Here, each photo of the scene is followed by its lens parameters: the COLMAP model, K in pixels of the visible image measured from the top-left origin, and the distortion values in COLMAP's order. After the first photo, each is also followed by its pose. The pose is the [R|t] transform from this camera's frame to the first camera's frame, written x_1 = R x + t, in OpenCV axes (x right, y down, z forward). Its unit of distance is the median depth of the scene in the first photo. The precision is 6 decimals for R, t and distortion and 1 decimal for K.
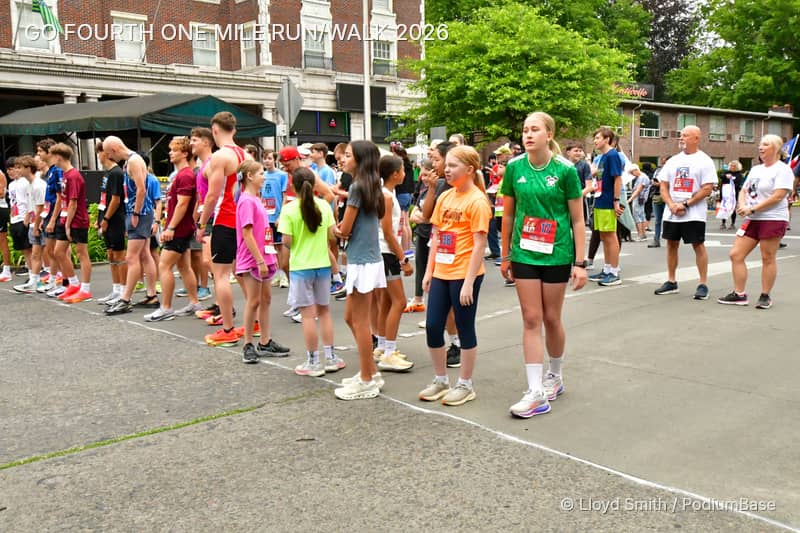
lens RADIAL K [[807.8, 0, 405.1], [0, 807.8, 272.3], [0, 0, 1]] dist [0.032204, 0.000000]
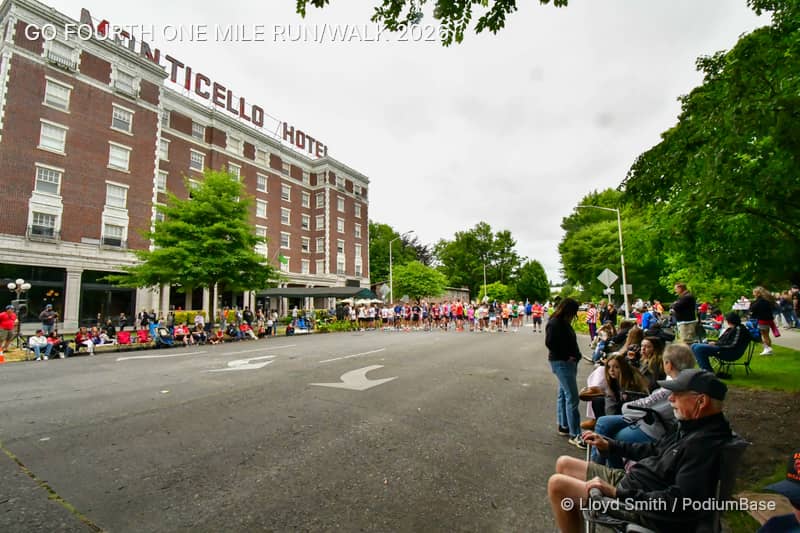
lens RADIAL K [[352.7, 0, 403.1], [0, 352.7, 273.5], [0, 0, 1]] dist [0.005878, -0.016882]
pose [[0.953027, 0.027431, 0.301642, -0.288537], [0.039479, 0.976145, -0.213500, 0.041063], [-0.300303, 0.215379, 0.929209, -0.319199]]
